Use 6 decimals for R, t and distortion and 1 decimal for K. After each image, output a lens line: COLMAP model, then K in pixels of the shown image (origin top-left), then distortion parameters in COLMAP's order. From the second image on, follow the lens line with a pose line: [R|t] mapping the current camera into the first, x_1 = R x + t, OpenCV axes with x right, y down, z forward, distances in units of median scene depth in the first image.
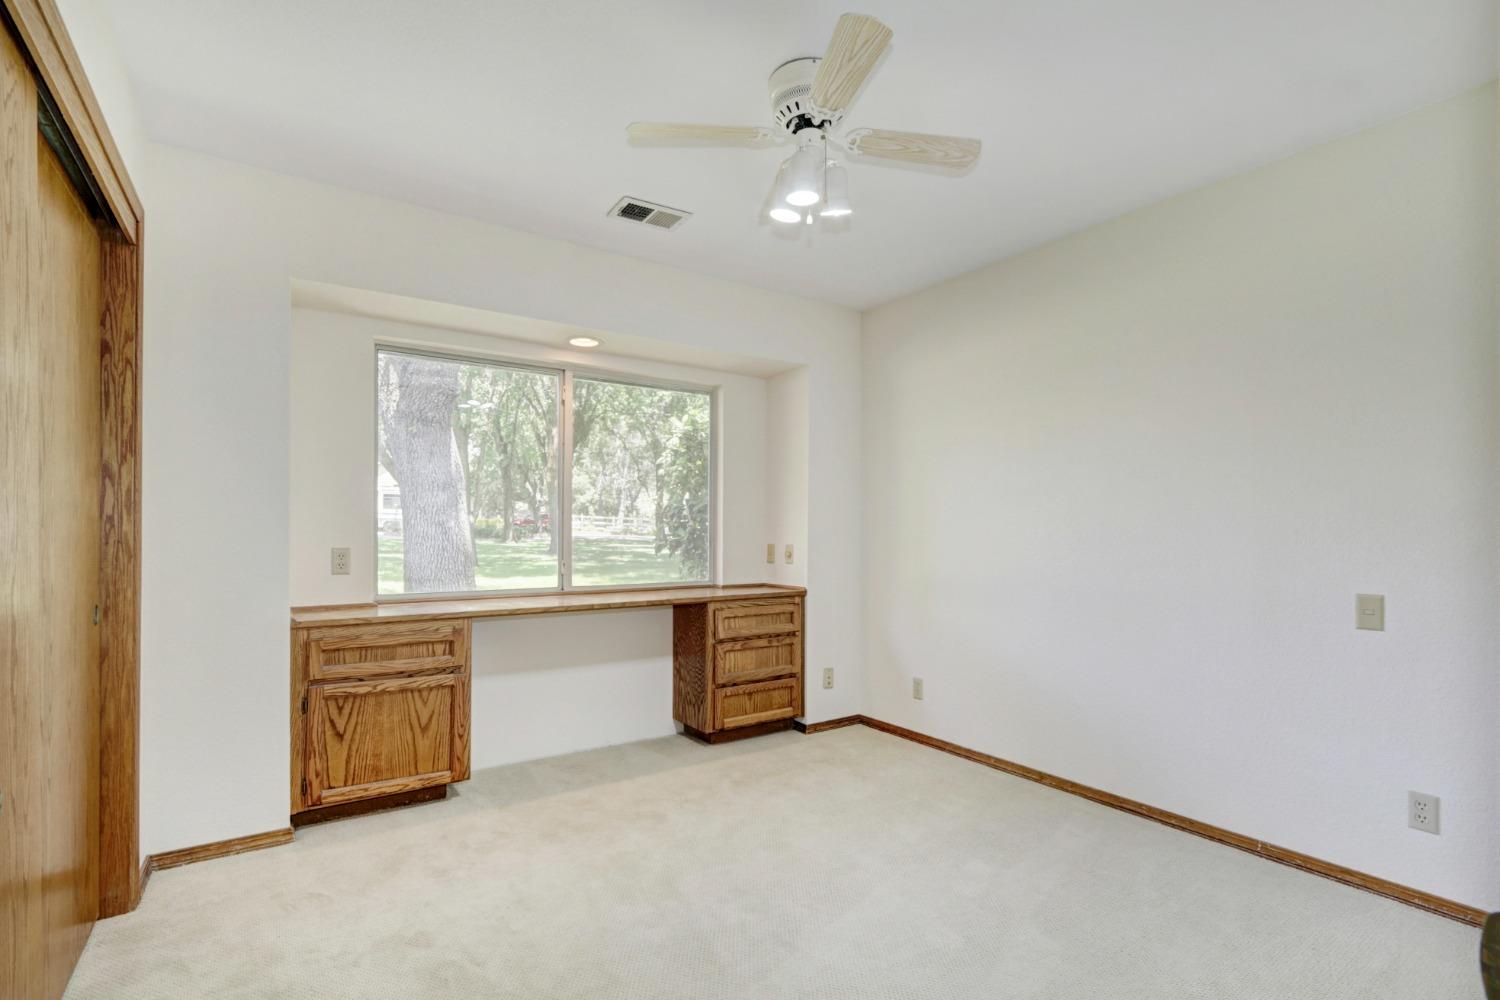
lens RADIAL K [[700.6, 0, 753.2], [0, 700.6, 545.4], [0, 0, 1]] dist [0.000826, 0.000039]
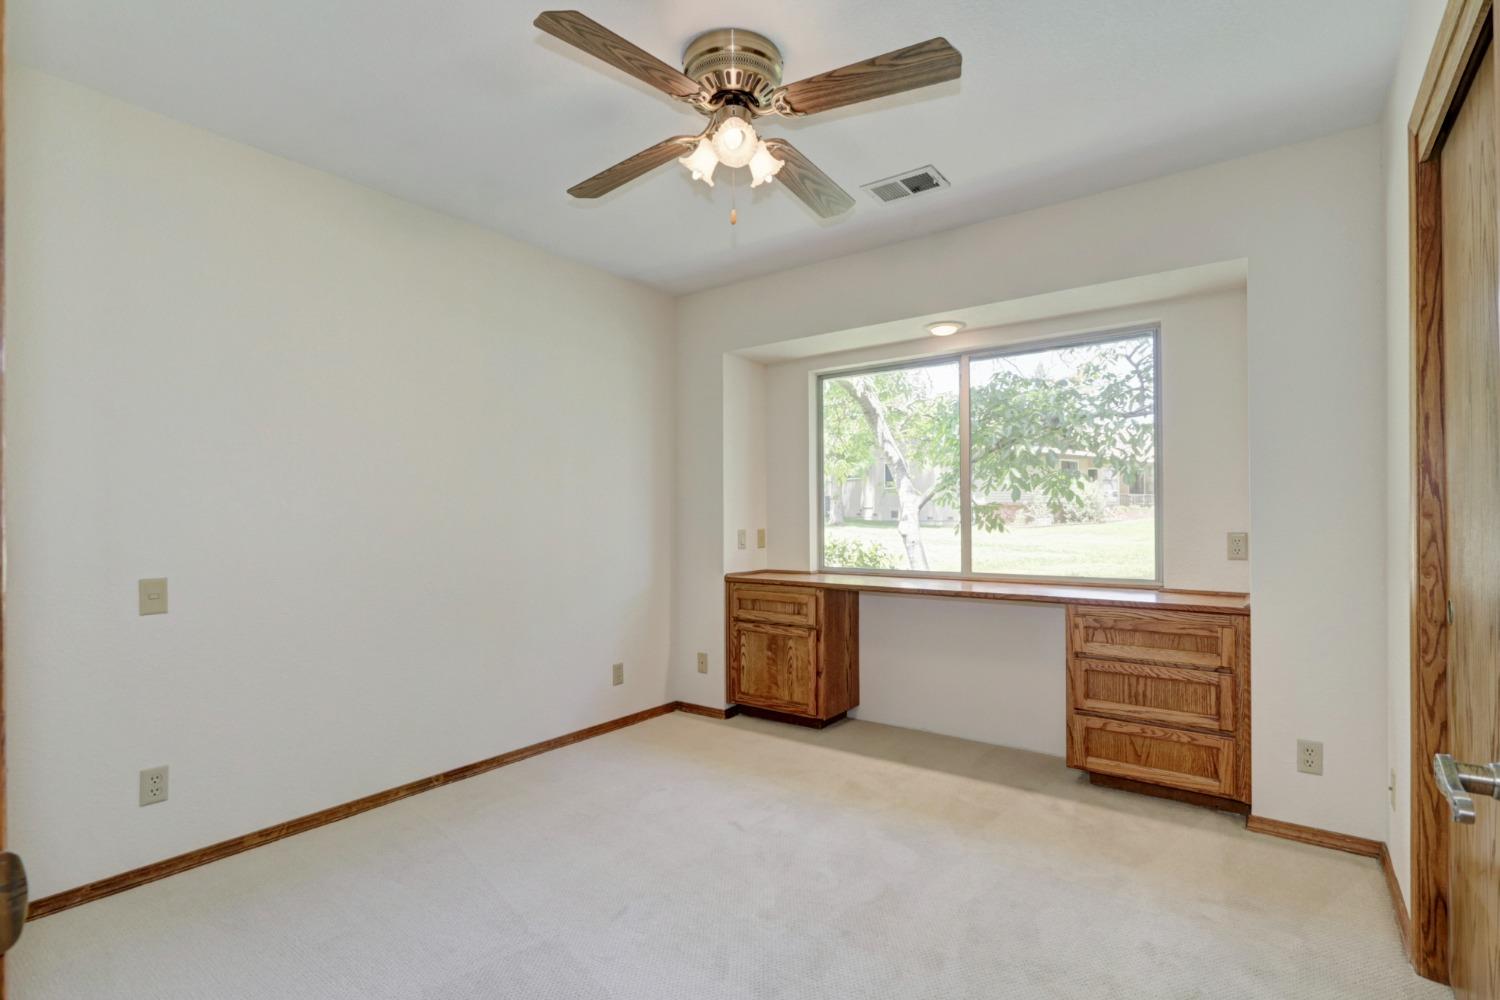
lens RADIAL K [[699.0, 0, 751.4], [0, 699.0, 513.0], [0, 0, 1]] dist [-0.001754, -0.000095]
pose [[0.330185, -0.010894, -0.943853, 0.570105], [-0.008185, 0.999863, -0.014404, -0.007921], [0.943881, 0.012482, 0.330050, 0.381732]]
